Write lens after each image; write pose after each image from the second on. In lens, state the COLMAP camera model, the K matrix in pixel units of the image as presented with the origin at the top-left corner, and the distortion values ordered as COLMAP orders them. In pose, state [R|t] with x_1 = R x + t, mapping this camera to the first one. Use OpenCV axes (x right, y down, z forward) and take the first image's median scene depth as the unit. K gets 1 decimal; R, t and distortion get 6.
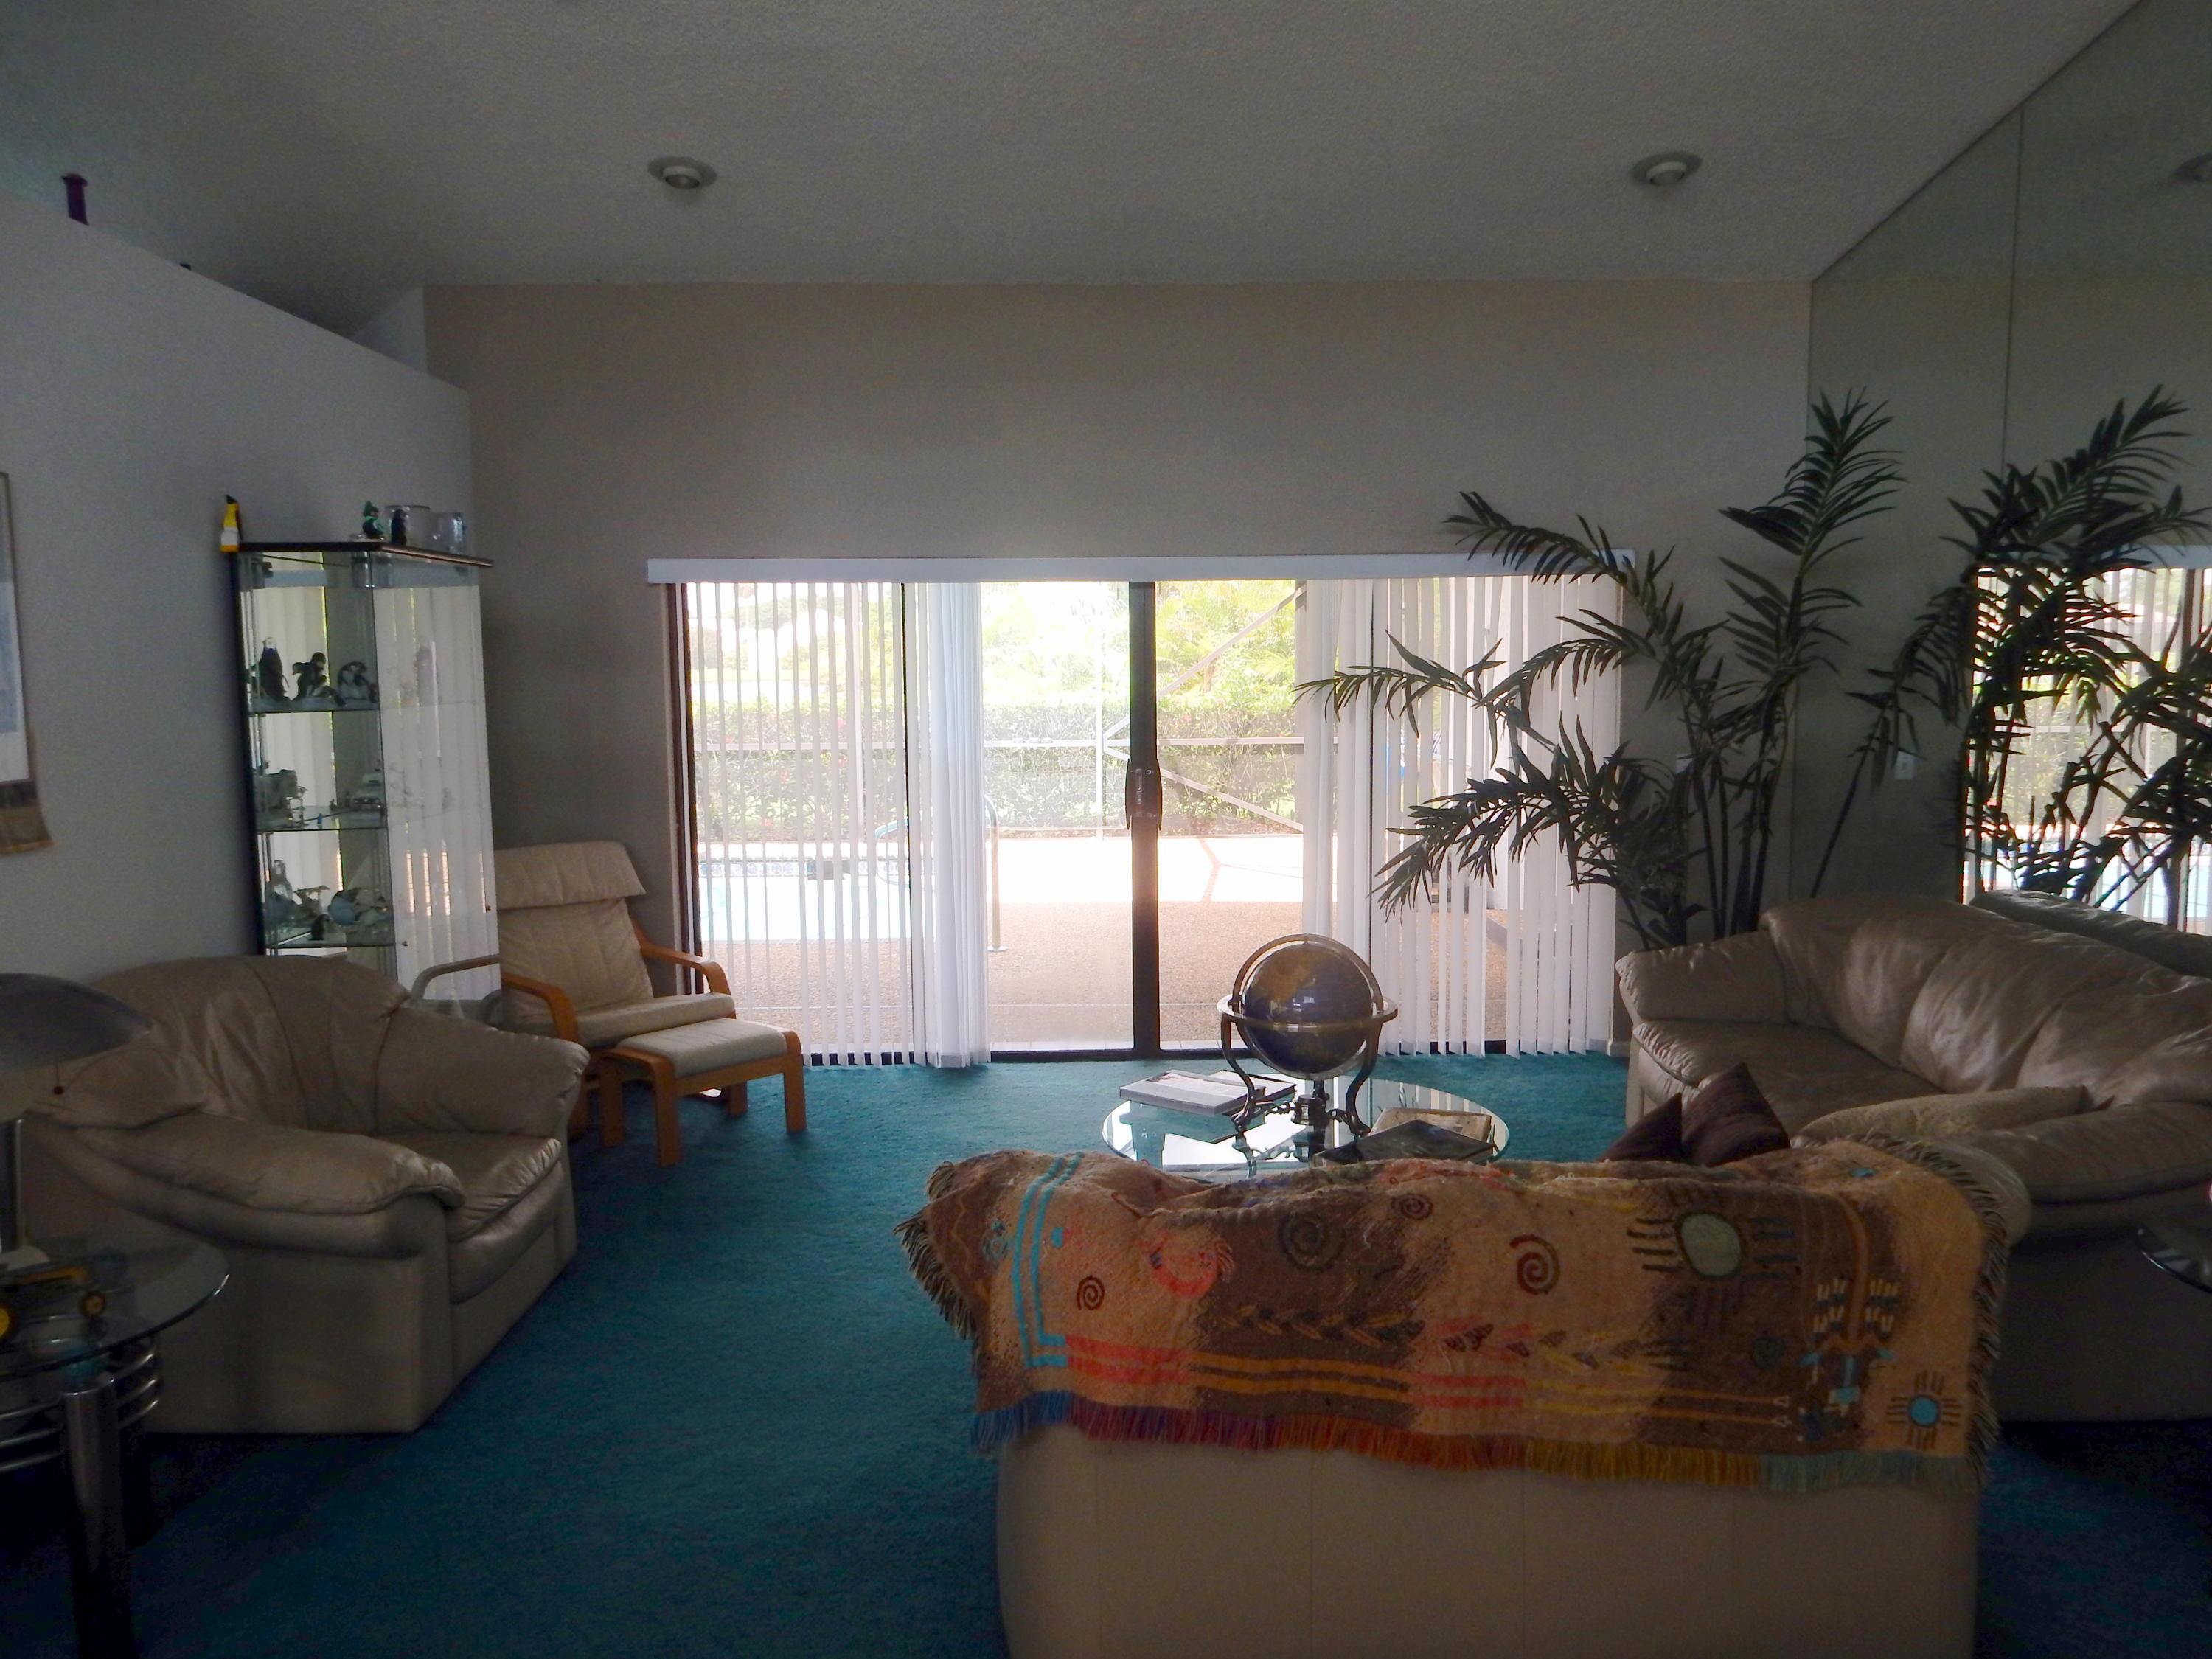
lens RADIAL K [[1632.4, 0, 1108.4], [0, 1632.4, 814.5], [0, 0, 1]] dist [-0.000639, 0.006160]
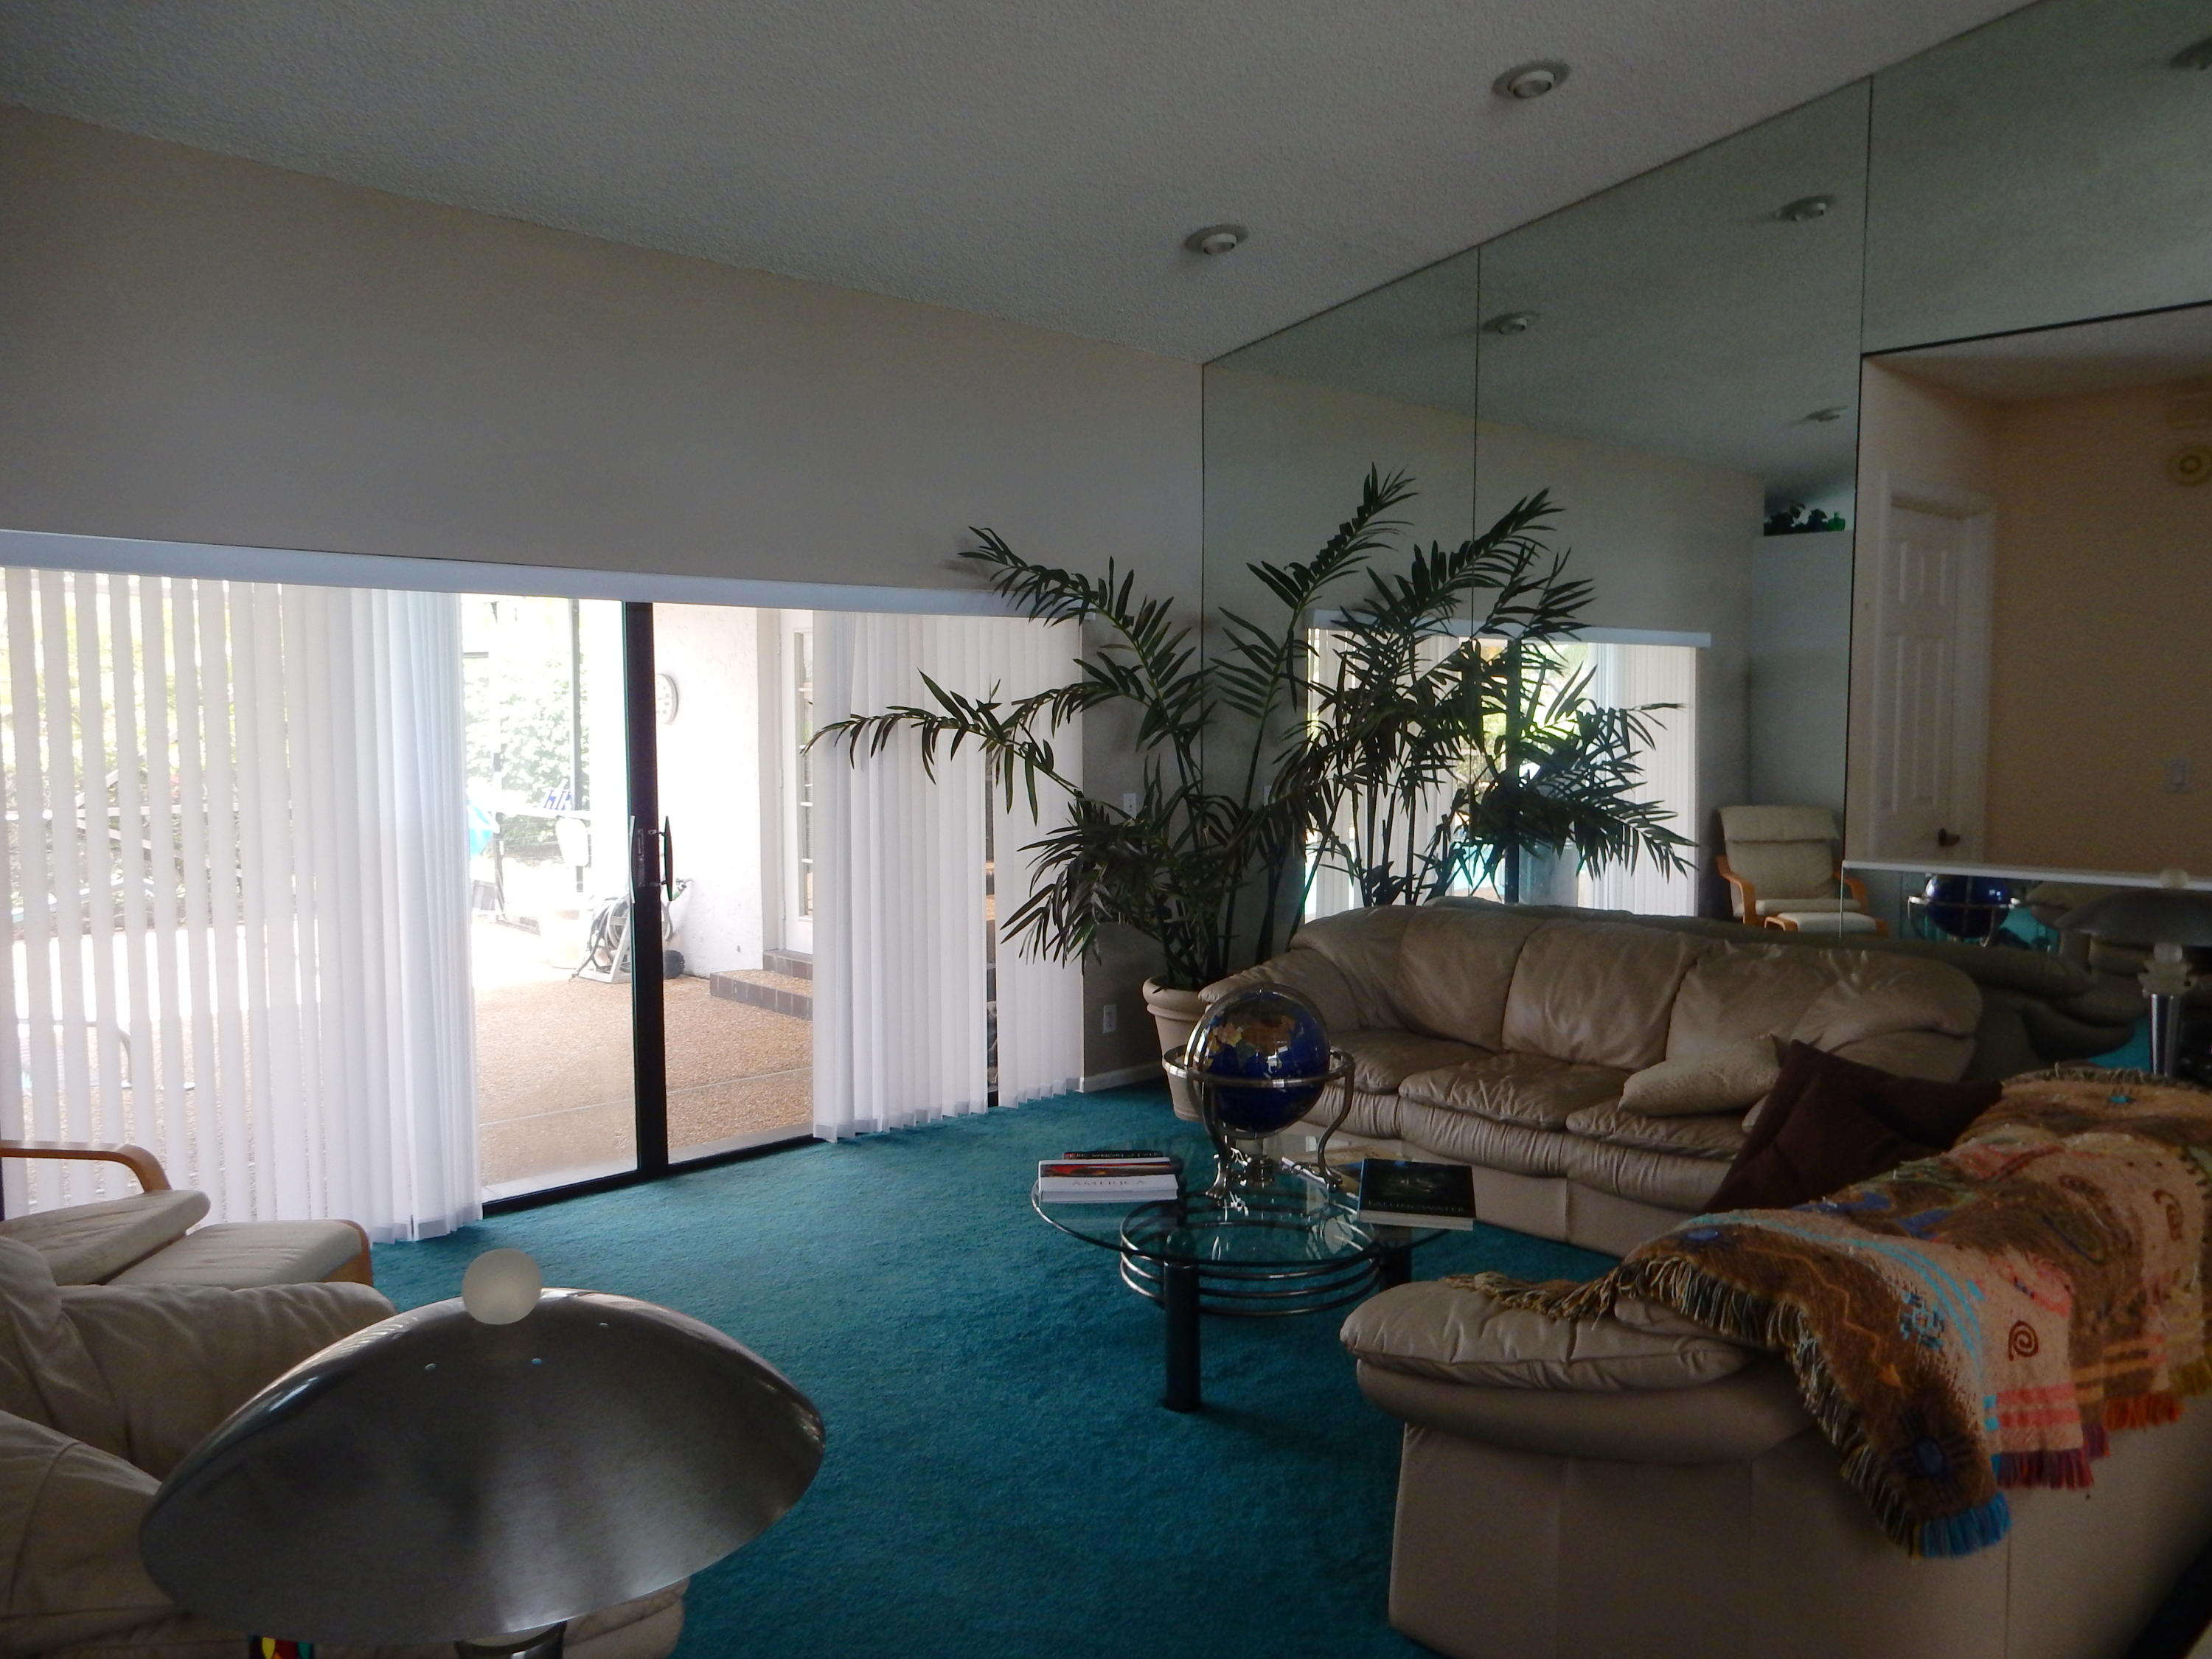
lens RADIAL K [[1632.4, 0, 1109.4], [0, 1632.4, 840.4], [0, 0, 1]] dist [-0.000639, 0.006160]
pose [[0.744397, -0.042709, 0.666370, -0.370319], [0.058481, 0.998288, -0.001347, -0.007321], [-0.665171, 0.039972, 0.745620, 0.235262]]
